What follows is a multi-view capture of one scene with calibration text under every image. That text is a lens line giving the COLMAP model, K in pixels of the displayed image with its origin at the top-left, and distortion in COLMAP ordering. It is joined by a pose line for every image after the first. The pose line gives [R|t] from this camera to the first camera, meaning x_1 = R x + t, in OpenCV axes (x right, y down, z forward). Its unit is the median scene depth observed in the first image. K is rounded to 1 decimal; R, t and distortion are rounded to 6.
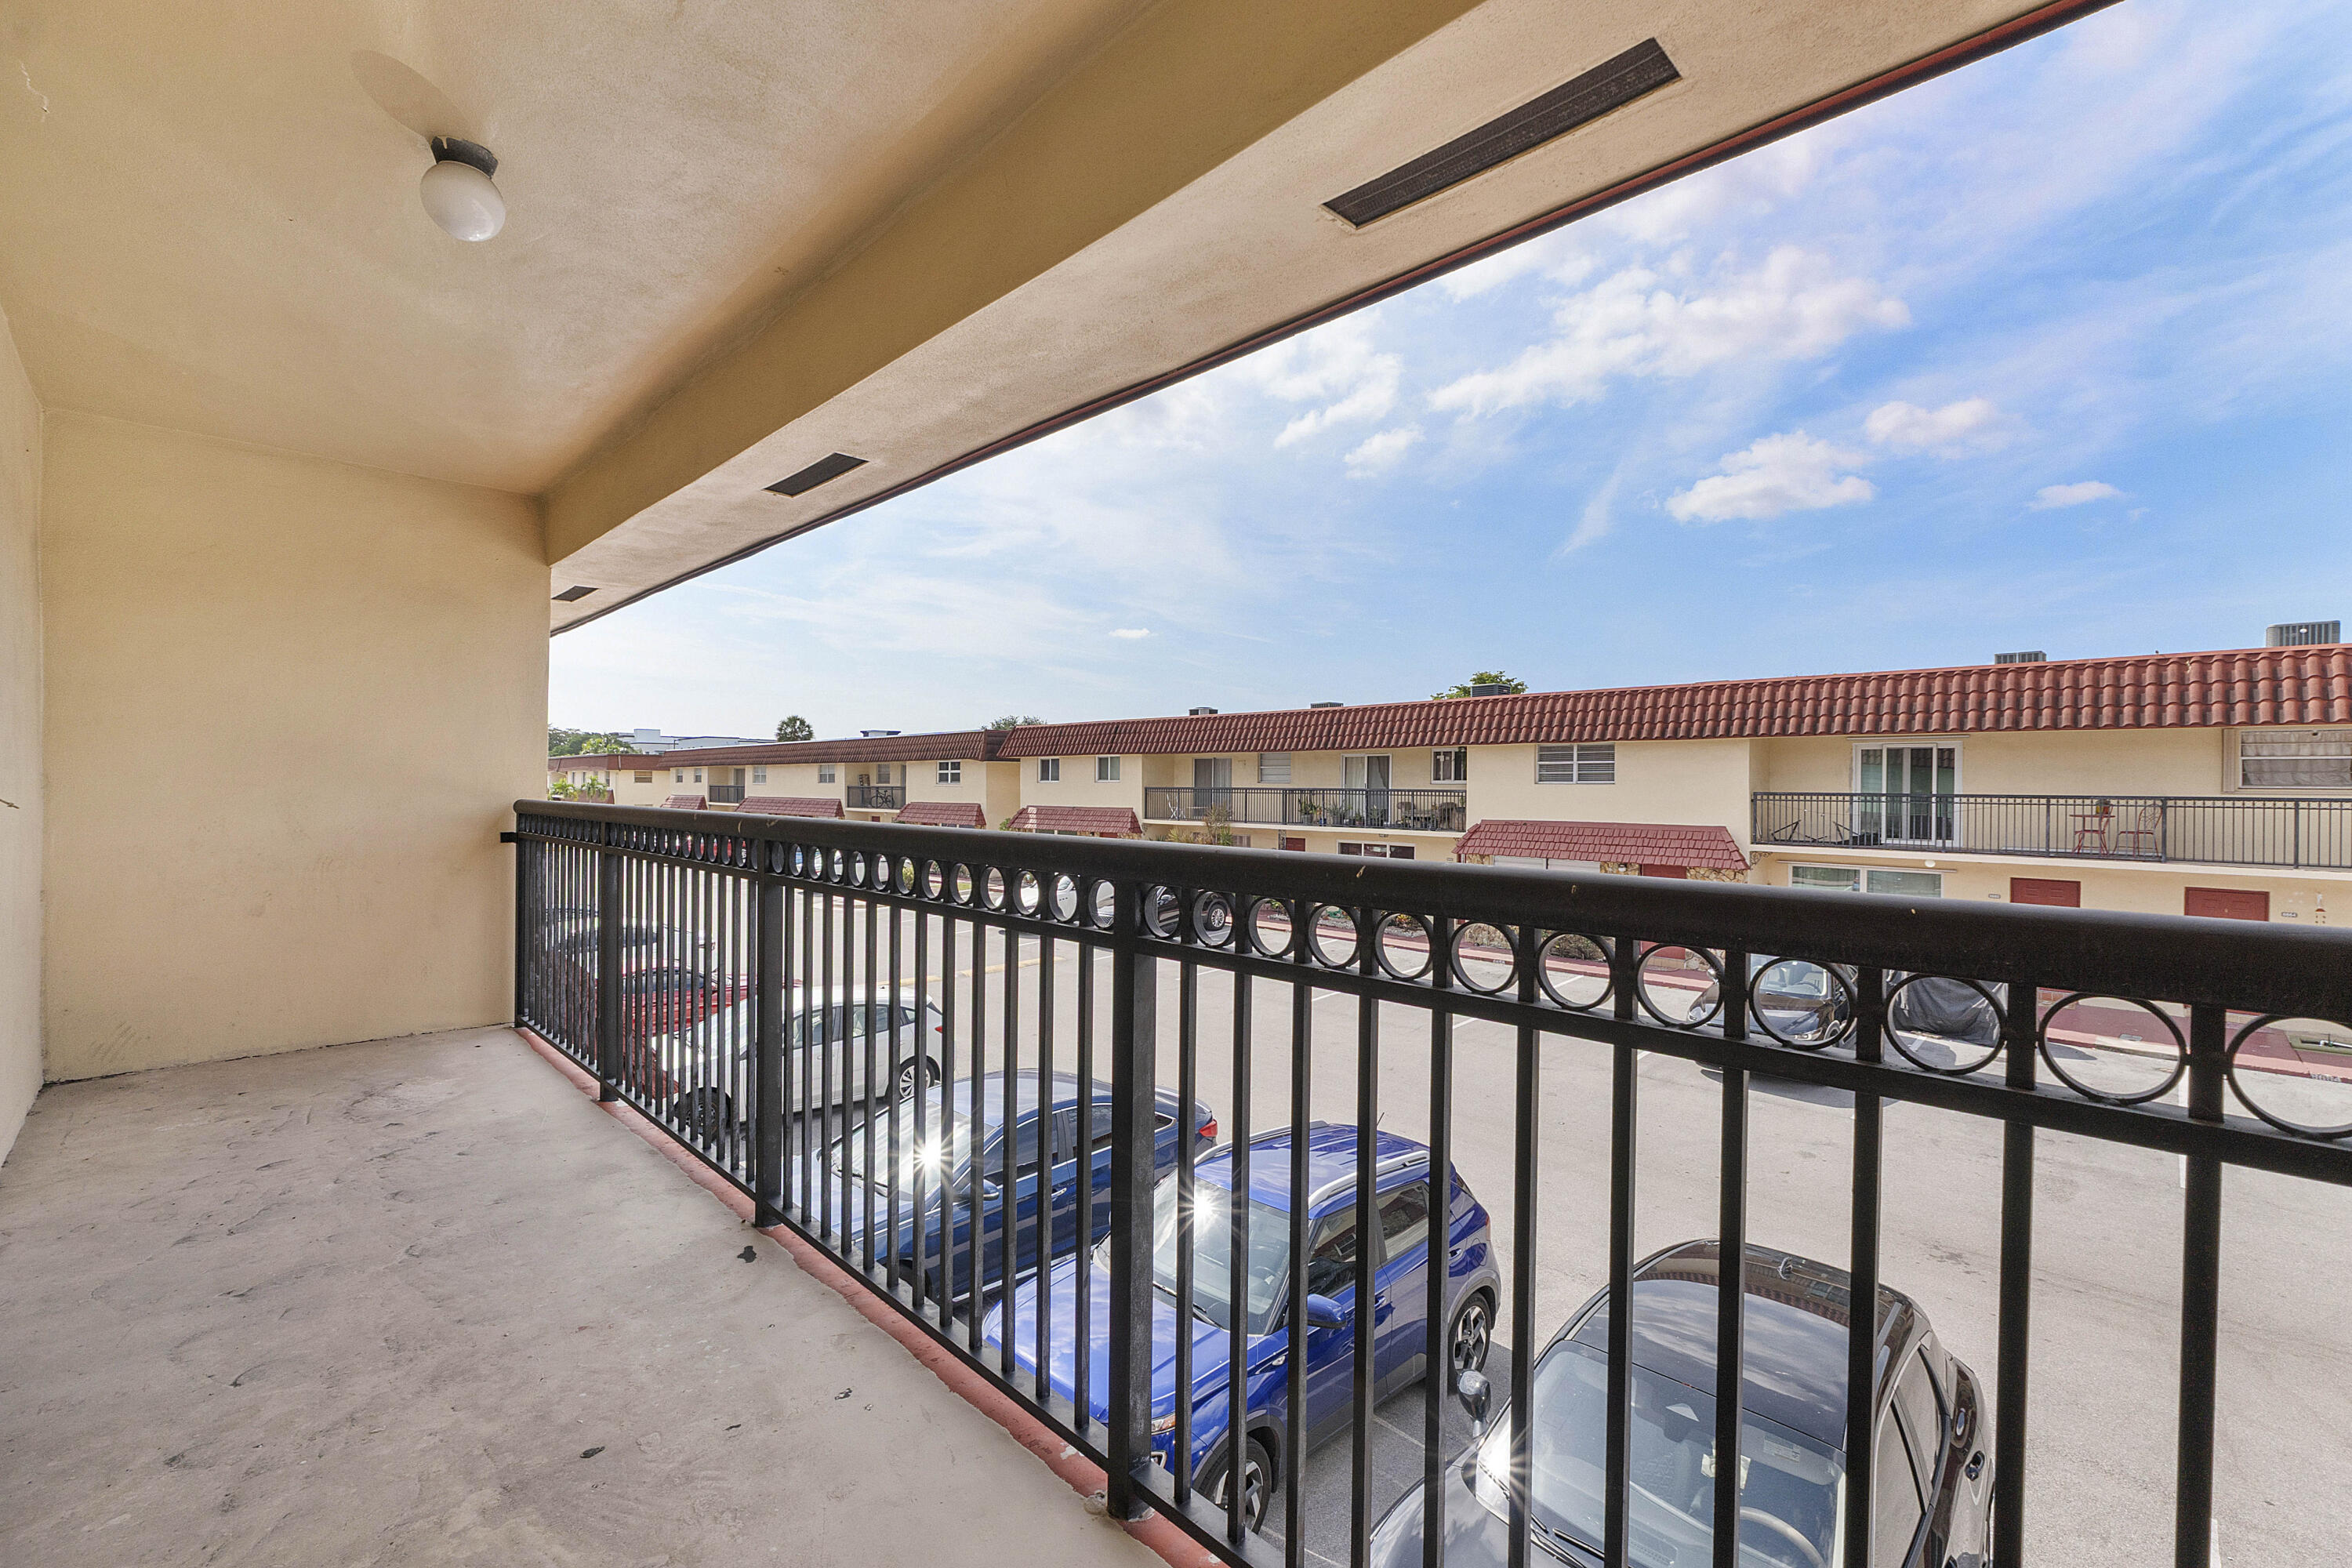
lens RADIAL K [[997.8, 0, 1177.3], [0, 997.8, 785.1], [0, 0, 1]] dist [-0.009907, -0.000188]
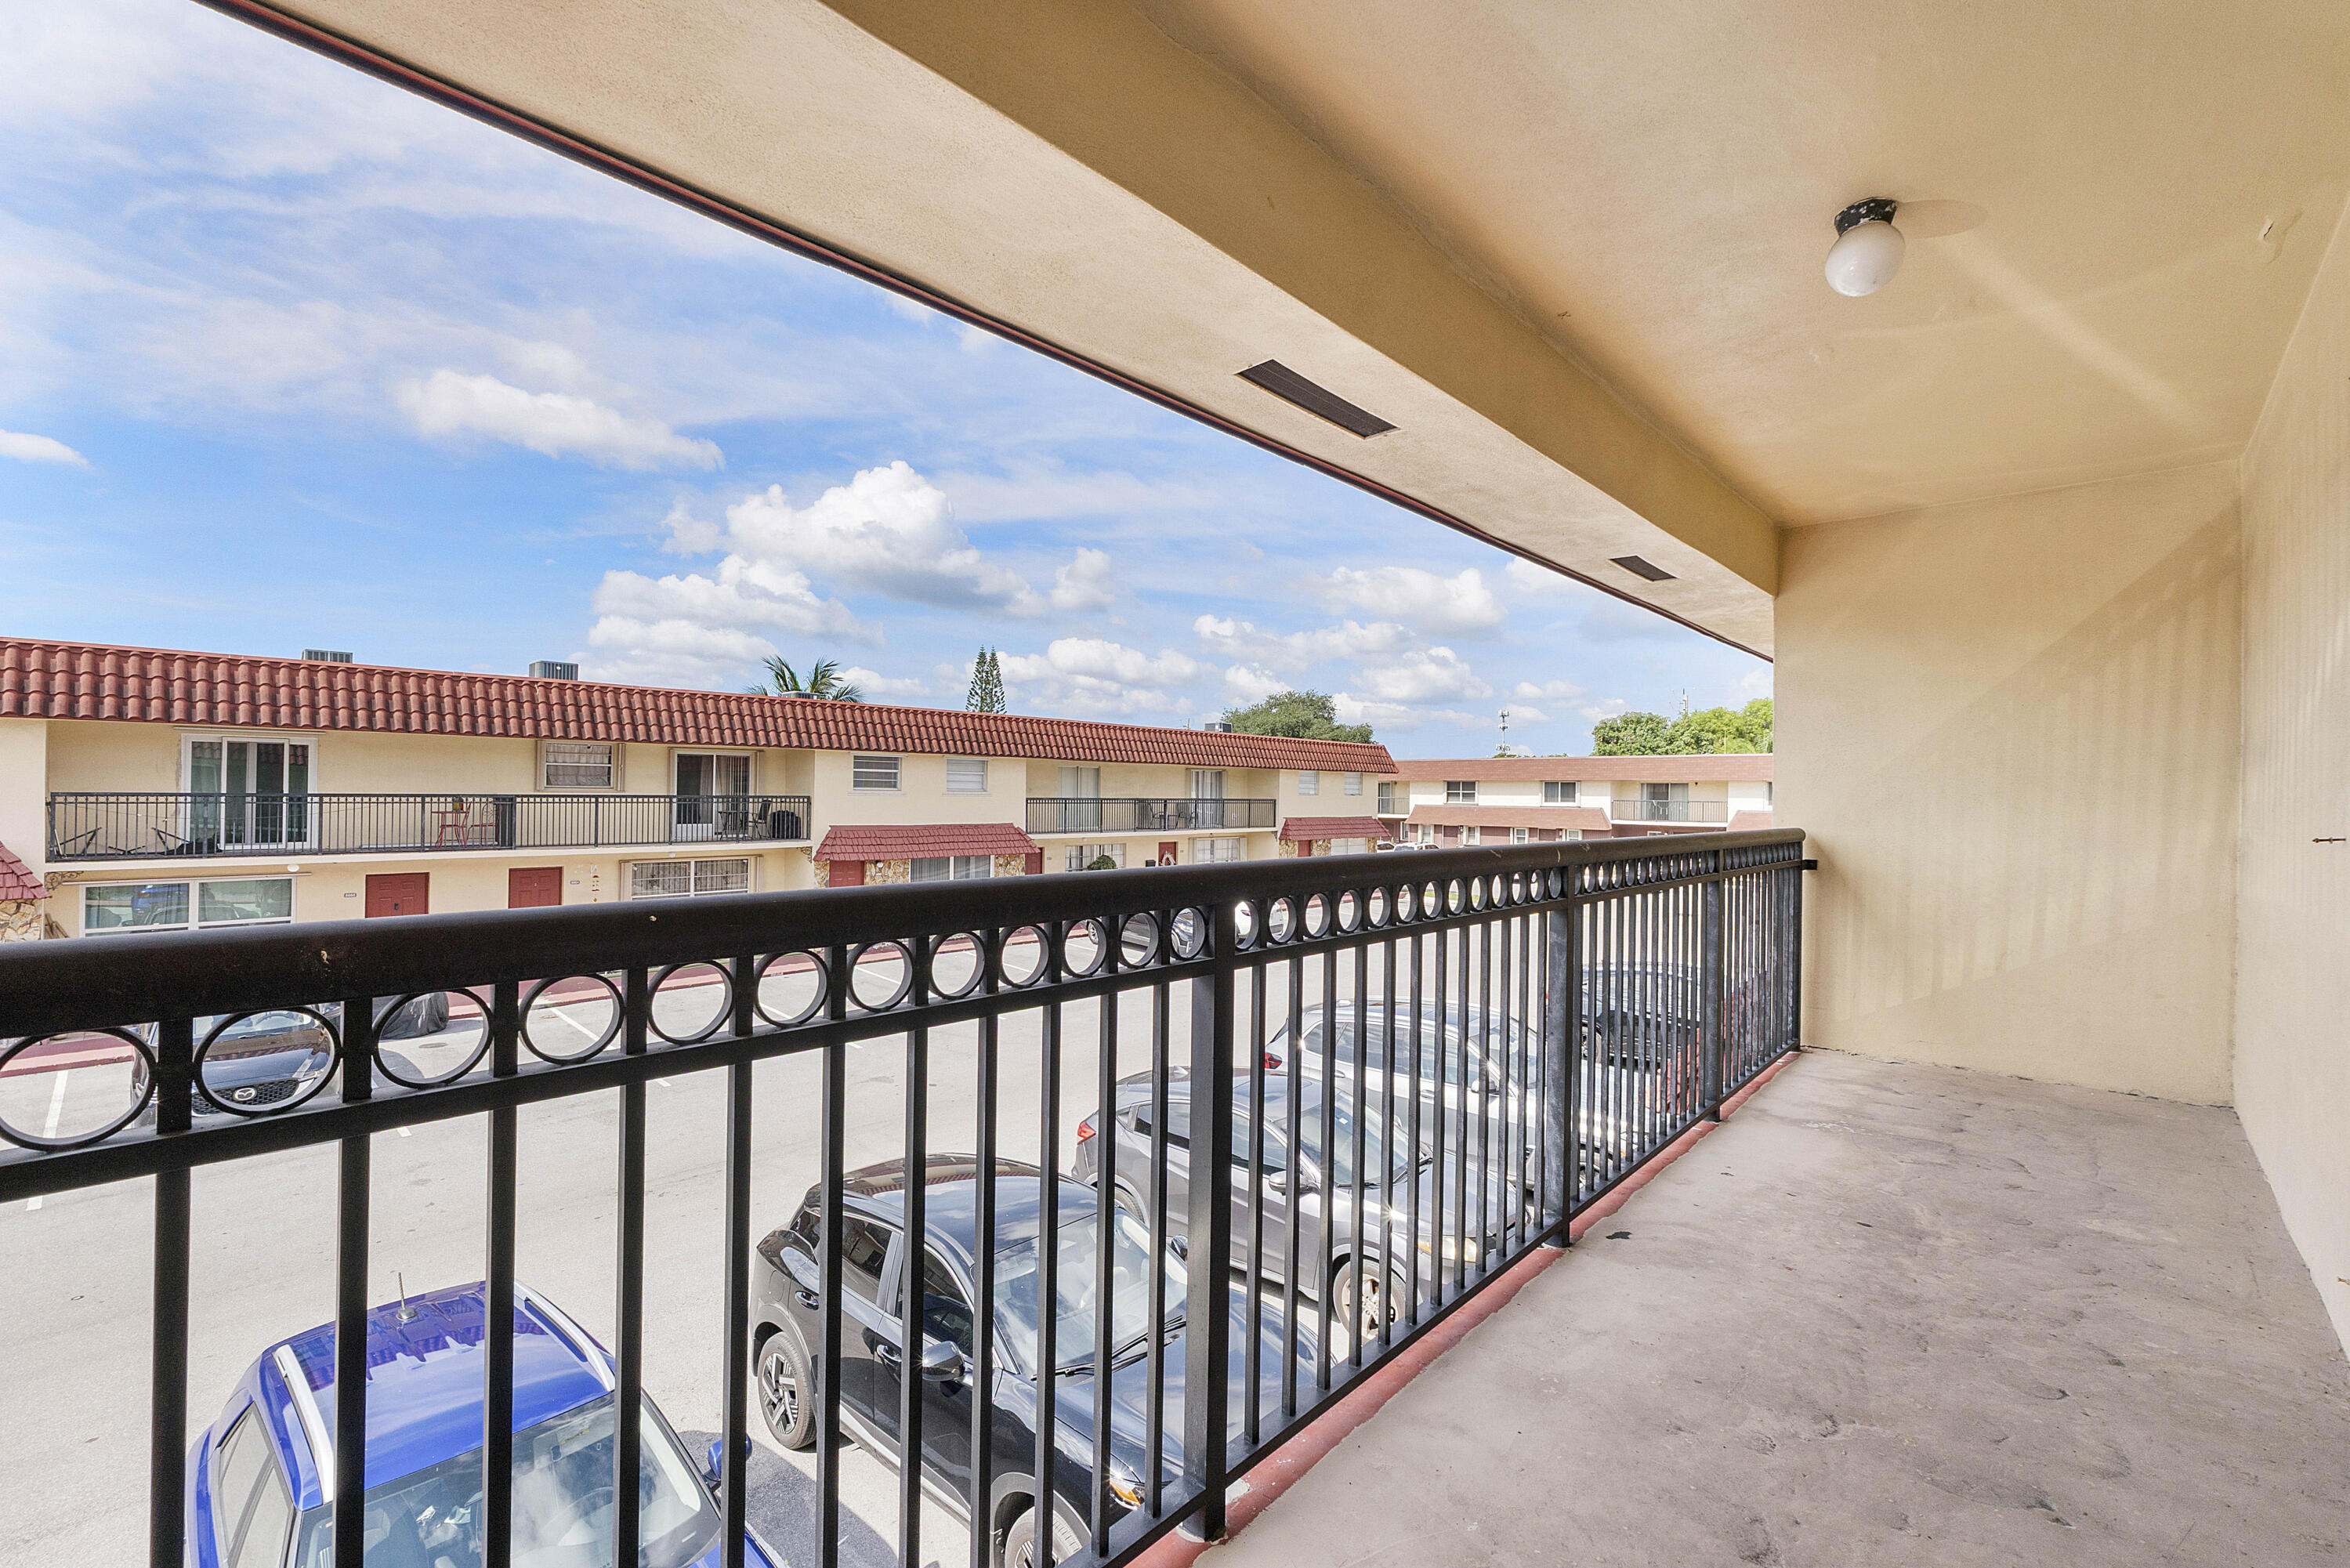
lens RADIAL K [[997.0, 0, 1176.0], [0, 997.0, 791.0], [0, 0, 1]] dist [-0.009907, -0.000188]
pose [[-0.040680, -0.005374, 0.999158, -0.200732], [-0.006595, 0.999965, 0.005110, -0.003880], [-0.999150, -0.006382, -0.040714, 0.203769]]
